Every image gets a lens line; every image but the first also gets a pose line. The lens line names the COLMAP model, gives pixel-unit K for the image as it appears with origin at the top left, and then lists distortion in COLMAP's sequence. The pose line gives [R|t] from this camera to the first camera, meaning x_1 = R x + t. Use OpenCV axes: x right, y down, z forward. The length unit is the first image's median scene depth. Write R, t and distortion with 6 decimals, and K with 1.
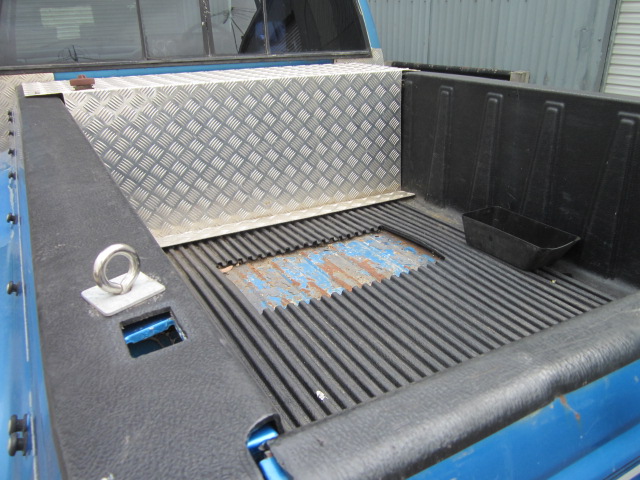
lens RADIAL K [[530.2, 0, 333.8], [0, 530.2, 240.1], [0, 0, 1]] dist [-0.037374, 0.006800]
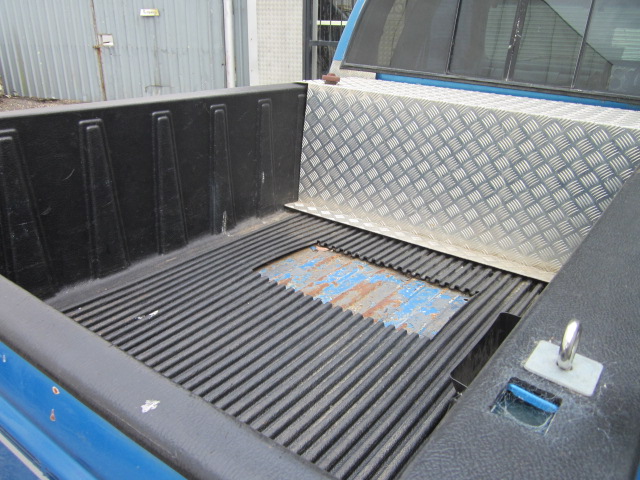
lens RADIAL K [[530.2, 0, 333.8], [0, 530.2, 240.1], [0, 0, 1]] dist [-0.037374, 0.006800]
pose [[0.416696, 0.363335, -0.833278, 0.669147], [-0.411061, 0.892893, 0.183770, -0.161750], [0.810798, 0.265952, 0.521418, 0.381567]]
